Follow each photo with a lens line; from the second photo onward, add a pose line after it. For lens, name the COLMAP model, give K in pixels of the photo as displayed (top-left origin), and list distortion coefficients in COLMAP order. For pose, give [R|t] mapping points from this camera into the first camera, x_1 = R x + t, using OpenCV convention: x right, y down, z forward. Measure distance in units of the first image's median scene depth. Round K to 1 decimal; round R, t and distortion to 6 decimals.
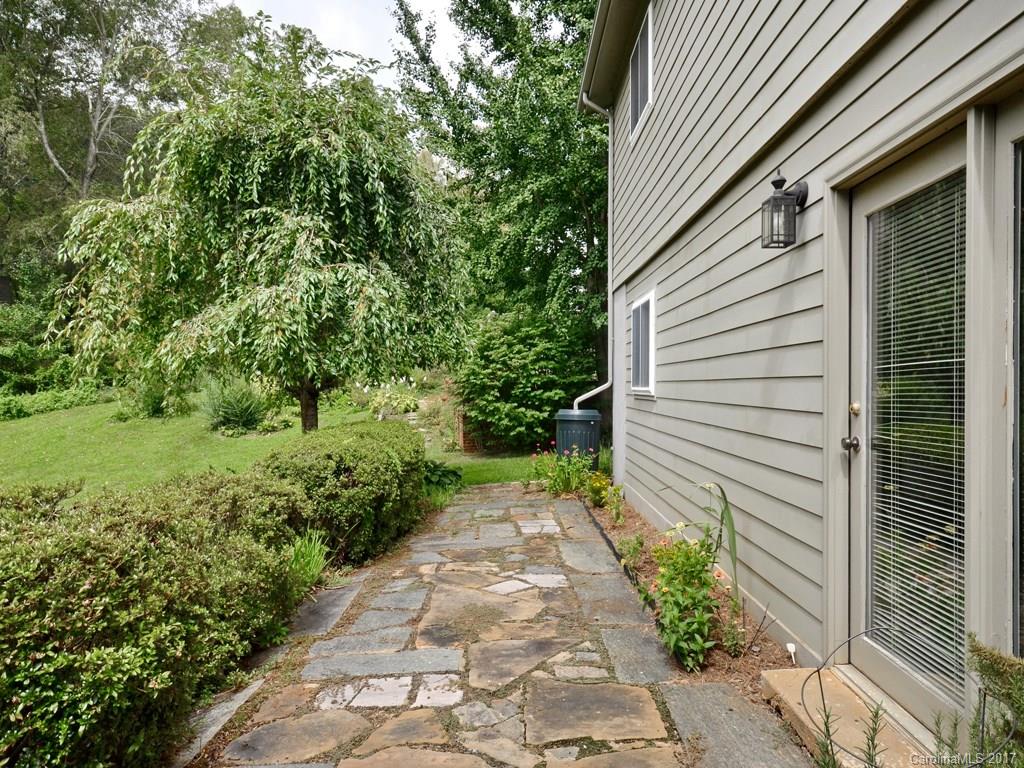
lens RADIAL K [[649.6, 0, 511.2], [0, 649.6, 412.0], [0, 0, 1]] dist [0.058902, 0.001046]
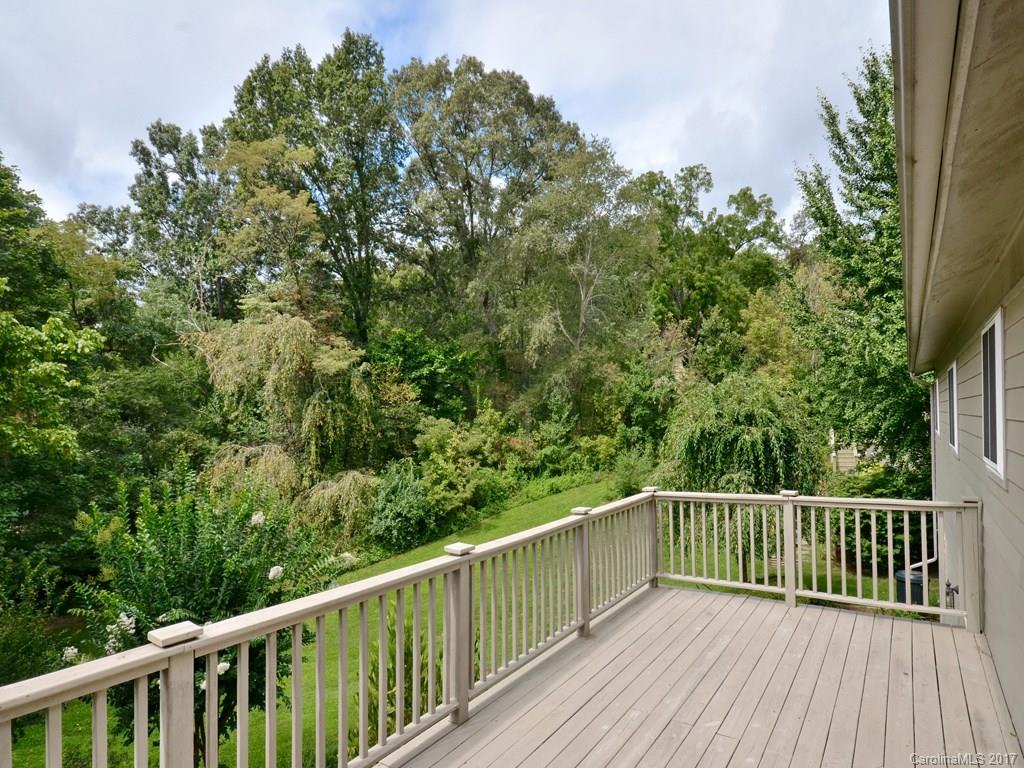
lens RADIAL K [[577.2, 0, 545.8], [0, 577.2, 405.9], [0, 0, 1]] dist [0.017623, 0.001507]
pose [[0.847060, -0.047934, -0.529332, 0.086525], [0.025038, 0.998418, -0.050346, -0.280078], [0.530908, 0.029393, 0.846920, -0.562789]]
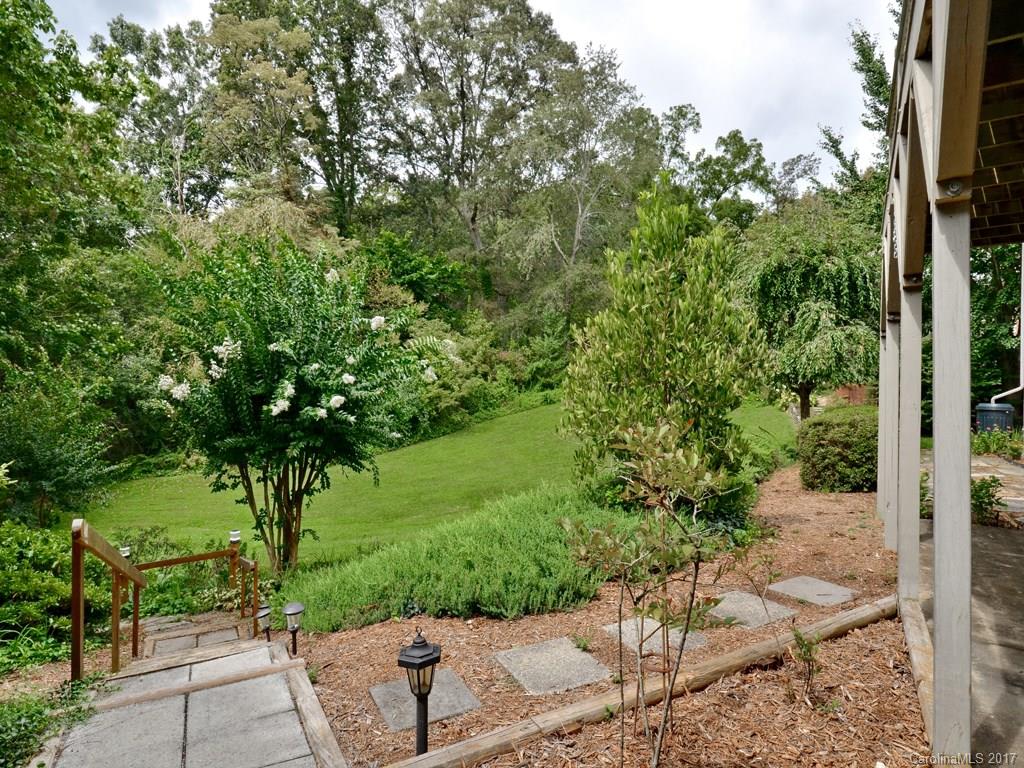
lens RADIAL K [[593.5, 0, 512.0], [0, 593.5, 384.0], [0, 0, 1]] dist [0.019865, 0.000078]
pose [[0.866674, 0.005560, -0.498845, -0.145164], [-0.026779, 0.999015, -0.035390, 0.024882], [0.498156, 0.044031, 0.865969, -0.664521]]
